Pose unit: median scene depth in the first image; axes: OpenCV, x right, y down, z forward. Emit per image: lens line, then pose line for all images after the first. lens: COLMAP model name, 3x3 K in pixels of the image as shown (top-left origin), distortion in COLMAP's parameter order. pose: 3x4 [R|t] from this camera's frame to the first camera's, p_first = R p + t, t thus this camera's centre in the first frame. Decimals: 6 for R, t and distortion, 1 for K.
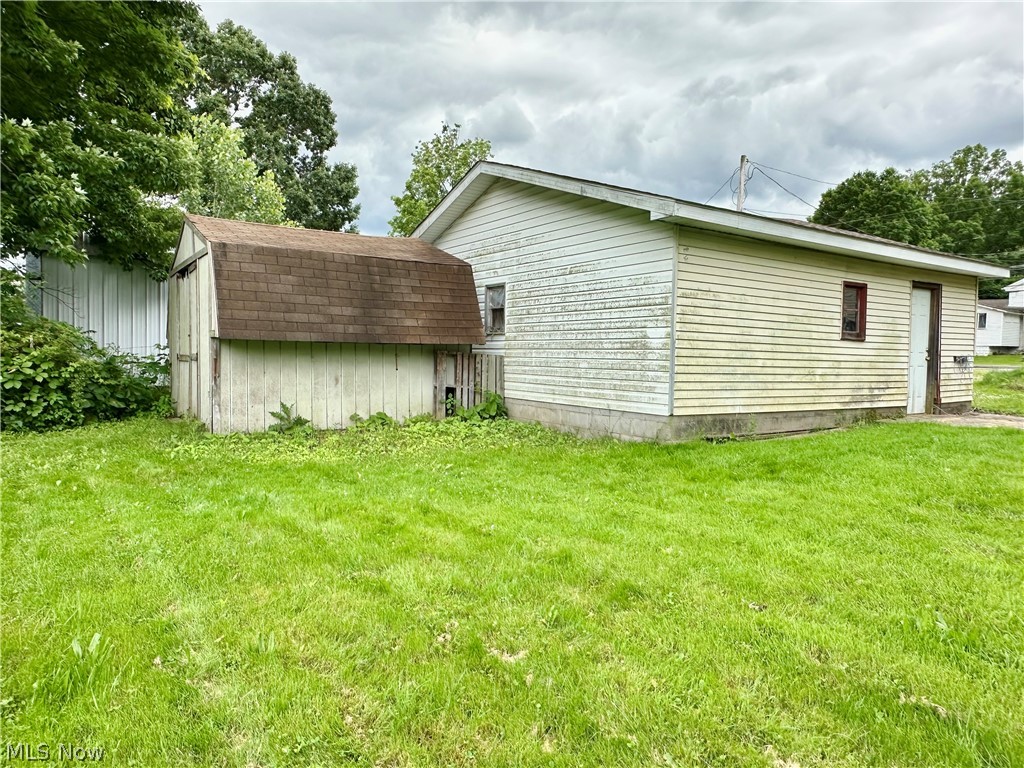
lens RADIAL K [[667.2, 0, 511.5], [0, 667.2, 382.9], [0, 0, 1]] dist [-0.002801, -0.000969]
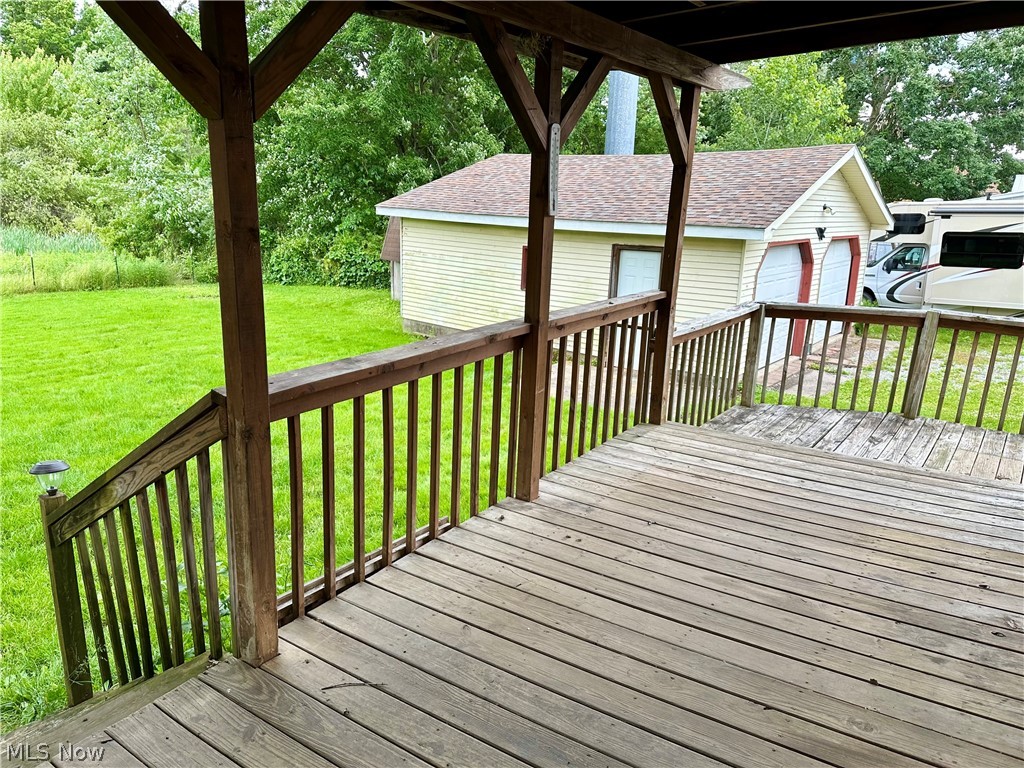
lens RADIAL K [[709.1, 0, 511.3], [0, 709.1, 387.1], [0, 0, 1]] dist [0.007561, 0.000272]
pose [[0.331082, 0.235425, -0.913761, 1.945139], [-0.072118, 0.971857, 0.224263, -0.205863], [0.940842, -0.008351, 0.338742, 0.537106]]
